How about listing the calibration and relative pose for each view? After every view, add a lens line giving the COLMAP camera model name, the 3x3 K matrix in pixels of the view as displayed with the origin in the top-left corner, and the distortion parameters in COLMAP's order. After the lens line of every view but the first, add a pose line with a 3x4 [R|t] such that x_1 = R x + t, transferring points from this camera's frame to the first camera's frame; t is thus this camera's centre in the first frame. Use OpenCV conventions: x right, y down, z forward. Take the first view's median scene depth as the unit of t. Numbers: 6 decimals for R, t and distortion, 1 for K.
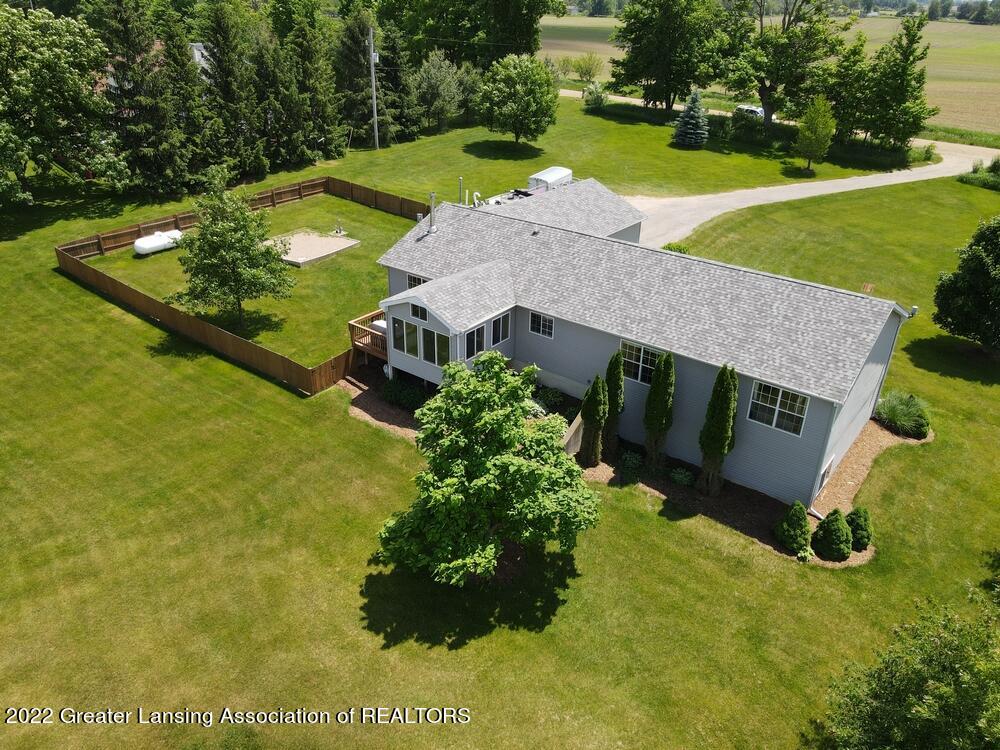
lens RADIAL K [[717.9, 0, 499.1], [0, 717.9, 374.0], [0, 0, 1]] dist [0.012673, -0.008626]
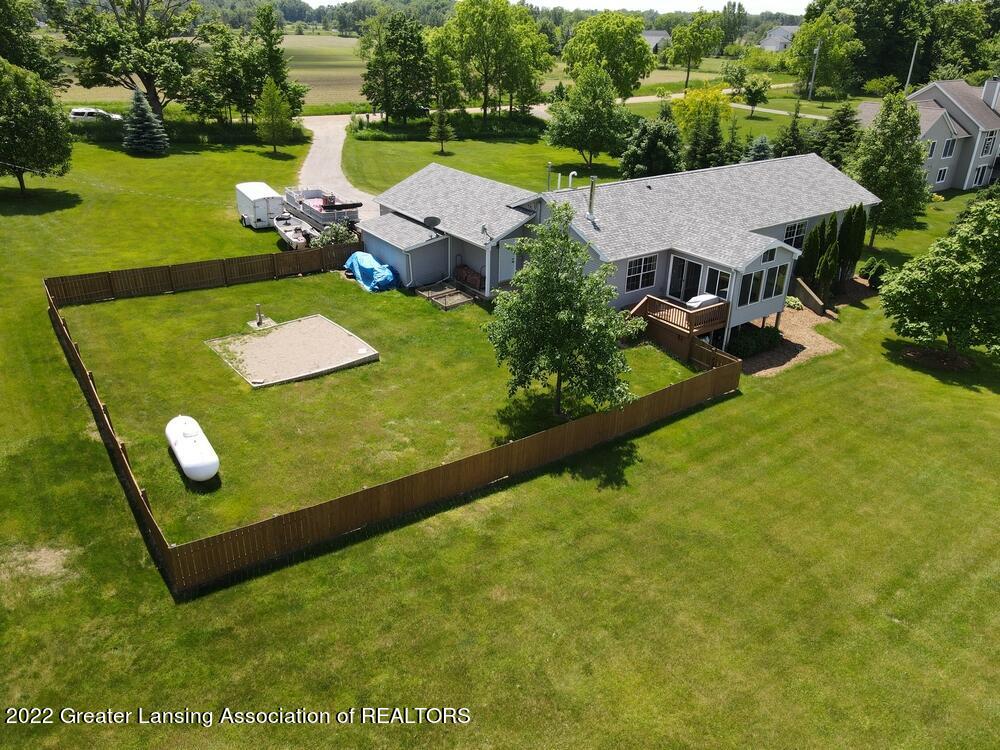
lens RADIAL K [[717.9, 0, 500.4], [0, 717.9, 374.6], [0, 0, 1]] dist [0.012673, -0.008626]
pose [[0.278272, -0.427503, 0.860119, -1.060699], [0.433662, 0.854941, 0.284628, -0.357348], [-0.857031, 0.293797, 0.423298, 0.805804]]
